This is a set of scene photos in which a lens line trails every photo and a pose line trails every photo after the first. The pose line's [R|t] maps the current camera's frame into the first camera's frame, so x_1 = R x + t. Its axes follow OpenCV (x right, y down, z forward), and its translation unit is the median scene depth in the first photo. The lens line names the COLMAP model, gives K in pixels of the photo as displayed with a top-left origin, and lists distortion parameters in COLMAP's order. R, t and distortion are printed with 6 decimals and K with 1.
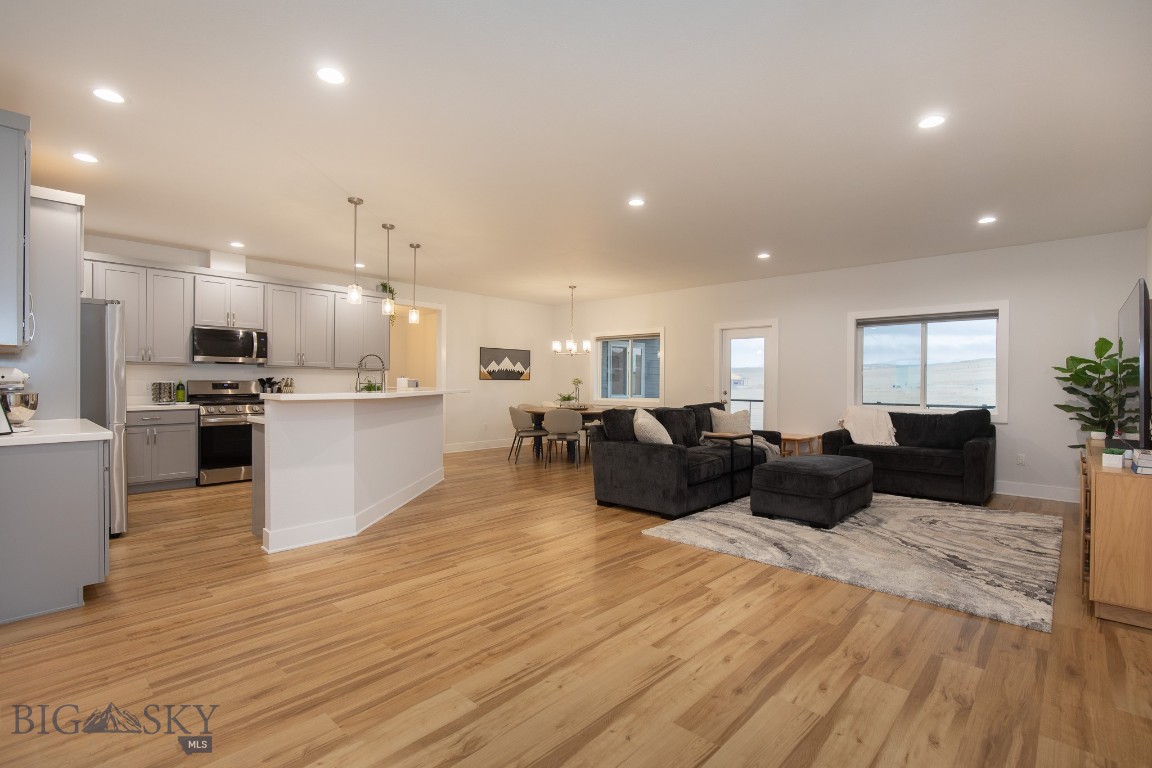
lens RADIAL K [[532.2, 0, 576.0], [0, 532.2, 384.0], [0, 0, 1]] dist [-0.003128, -0.000277]
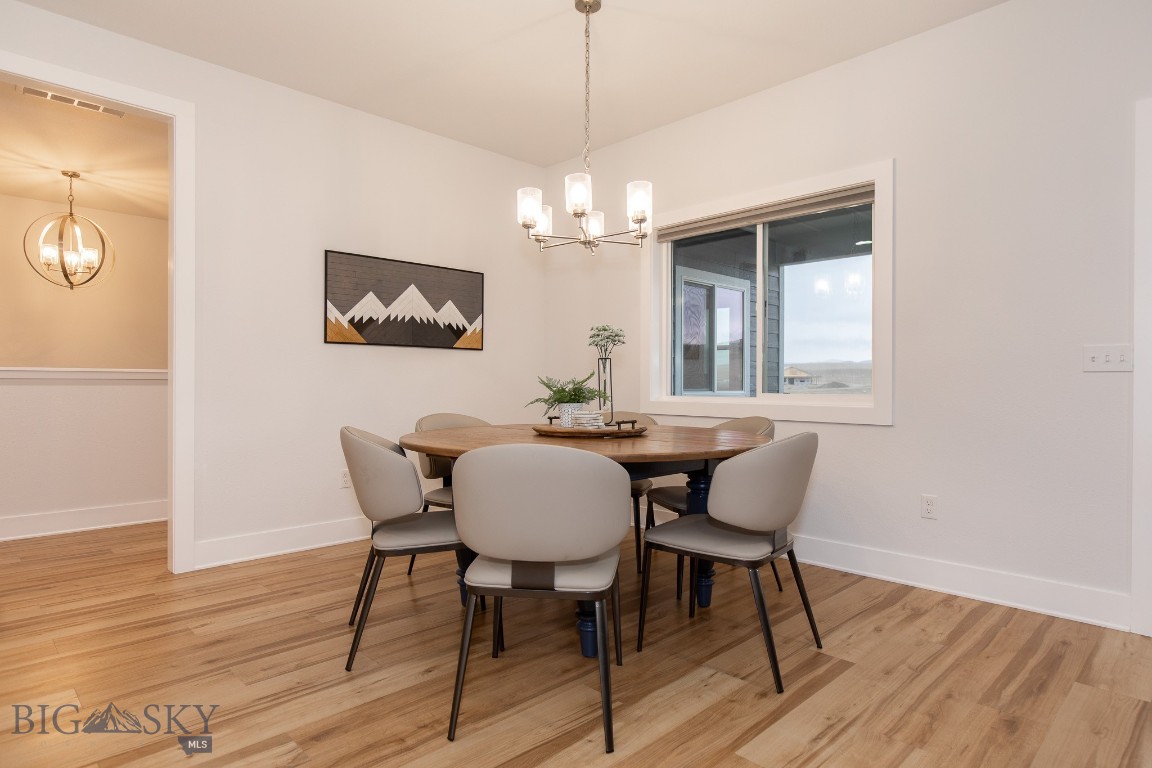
lens RADIAL K [[628.2, 0, 576.0], [0, 628.2, 384.0], [0, 0, 1]] dist [0.002084, 0.001054]
pose [[0.999028, -0.004364, -0.043861, 0.001621], [0.004380, 0.999990, 0.000279, 0.034380], [0.043859, -0.000471, 0.999038, 1.079510]]
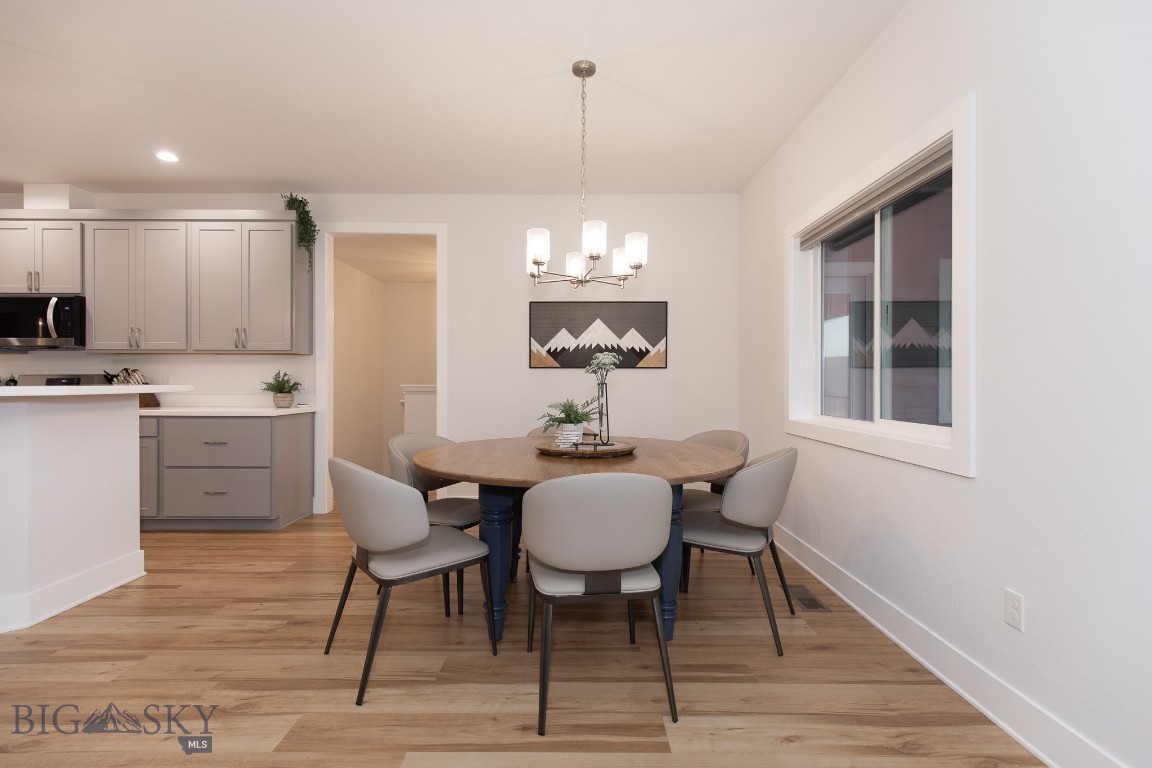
lens RADIAL K [[522.7, 0, 578.9], [0, 522.7, 383.8], [0, 0, 1]] dist [0.015994, -0.004835]
pose [[0.690841, -0.003884, -0.722996, 0.355880], [0.004125, 0.999990, -0.001431, 0.012398], [0.722995, -0.001994, 0.690851, 1.266860]]
